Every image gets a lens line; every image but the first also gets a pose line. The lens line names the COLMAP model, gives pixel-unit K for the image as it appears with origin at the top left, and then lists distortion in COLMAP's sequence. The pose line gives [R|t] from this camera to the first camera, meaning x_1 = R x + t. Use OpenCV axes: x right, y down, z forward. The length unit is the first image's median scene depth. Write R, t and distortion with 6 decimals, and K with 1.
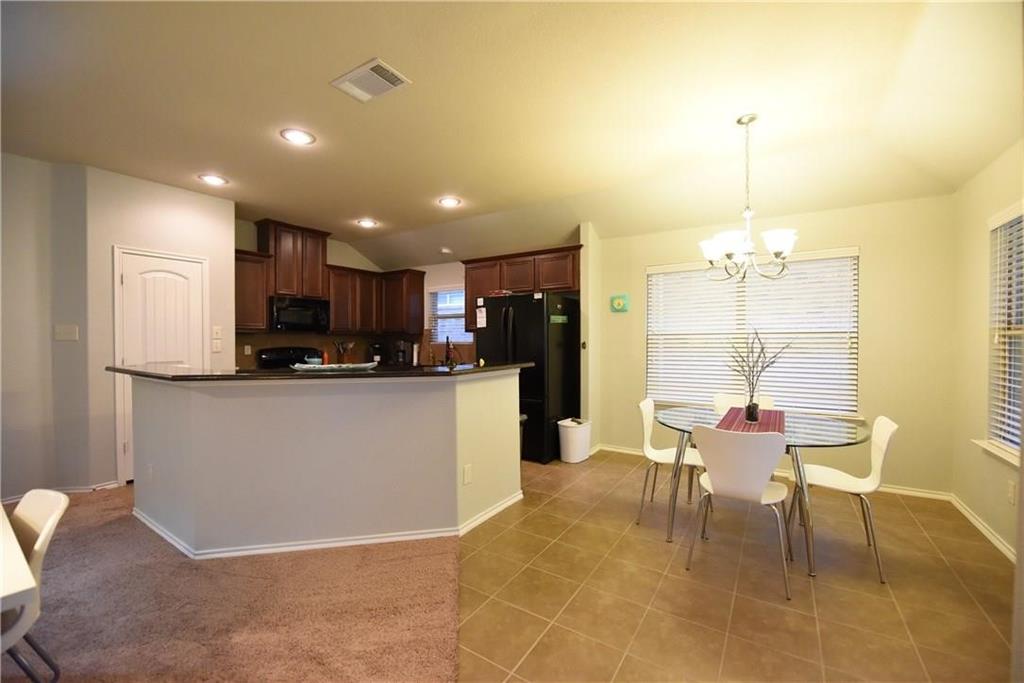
lens RADIAL K [[410.4, 0, 512.2], [0, 410.4, 344.4], [0, 0, 1]] dist [-0.010353, -0.004300]
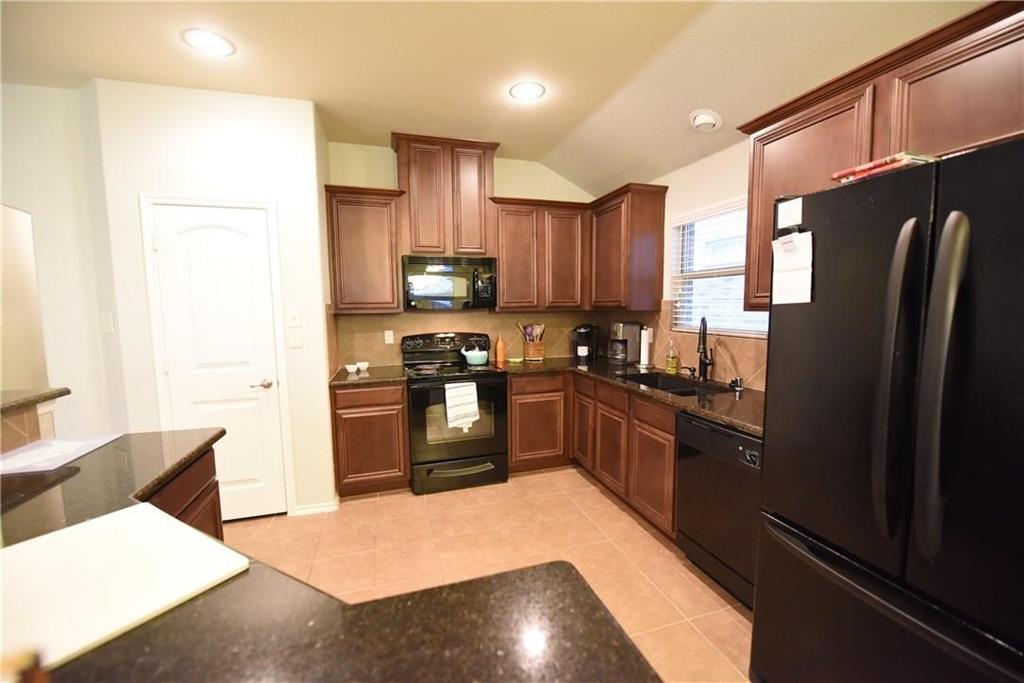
lens RADIAL K [[410.4, 0, 512.2], [0, 410.4, 344.4], [0, 0, 1]] dist [-0.010353, -0.004300]
pose [[0.773506, 0.053448, -0.631531, -0.035551], [0.002708, 0.996150, 0.087623, -0.031713], [0.633783, -0.069487, 0.770383, 0.534634]]
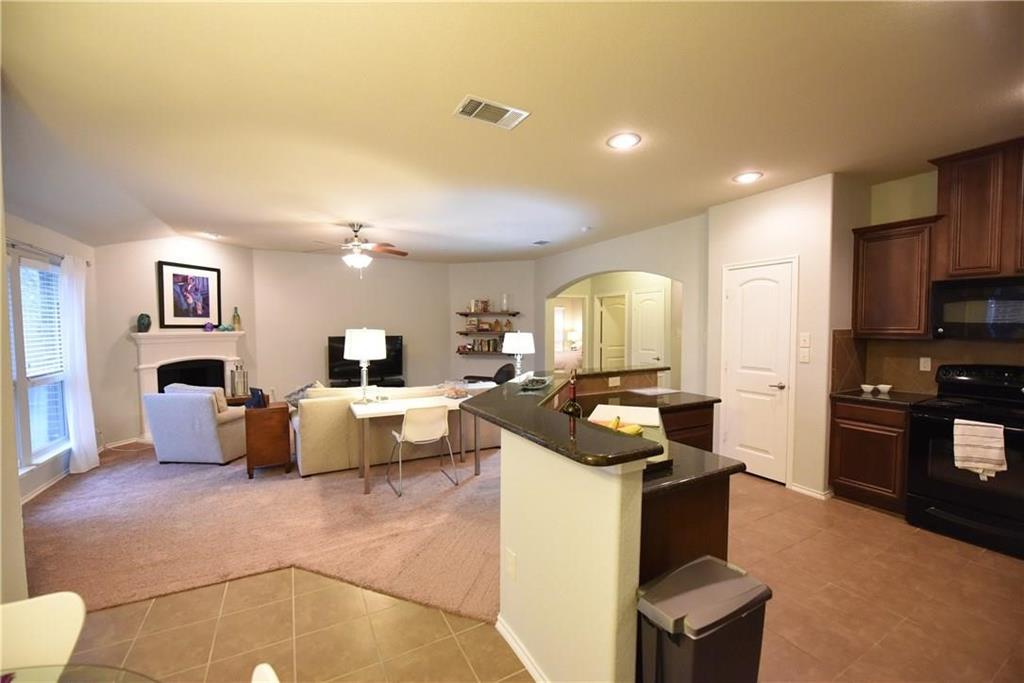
lens RADIAL K [[410.4, 0, 512.2], [0, 410.4, 344.4], [0, 0, 1]] dist [-0.010353, -0.004300]
pose [[-0.471706, 0.041034, -0.880801, 0.236858], [-0.007331, 0.998700, 0.050452, -0.043313], [0.881726, 0.030256, -0.470791, 0.642192]]
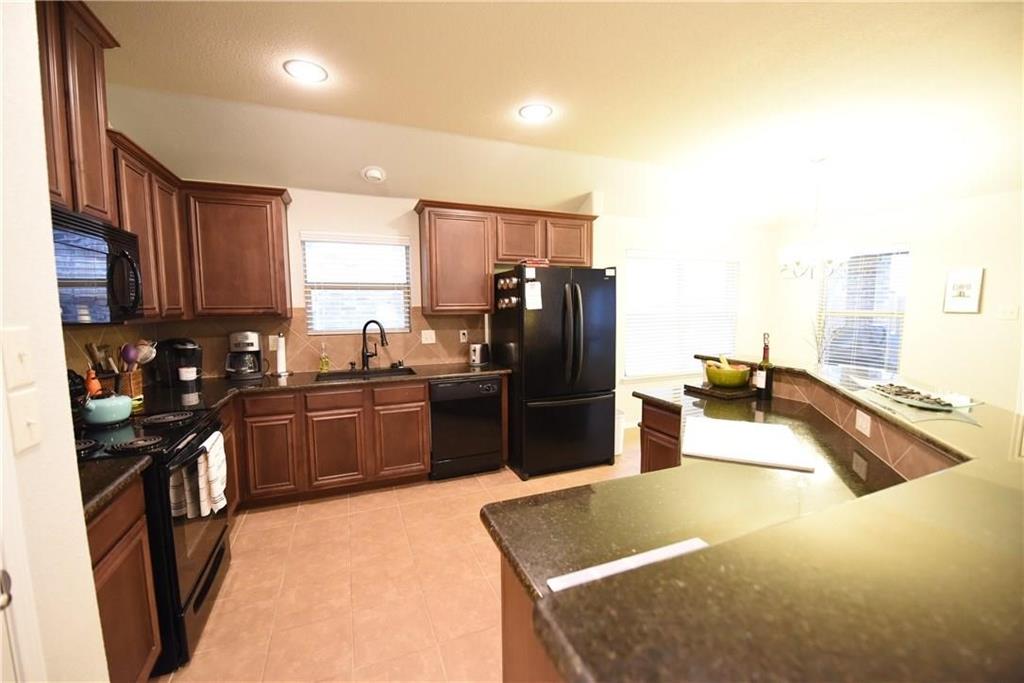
lens RADIAL K [[410.4, 0, 512.2], [0, 410.4, 344.4], [0, 0, 1]] dist [-0.010353, -0.004300]
pose [[0.563430, -0.081217, 0.822162, -0.558494], [0.016561, 0.996067, 0.087046, -0.035353], [-0.825998, -0.035428, 0.562559, 0.511479]]
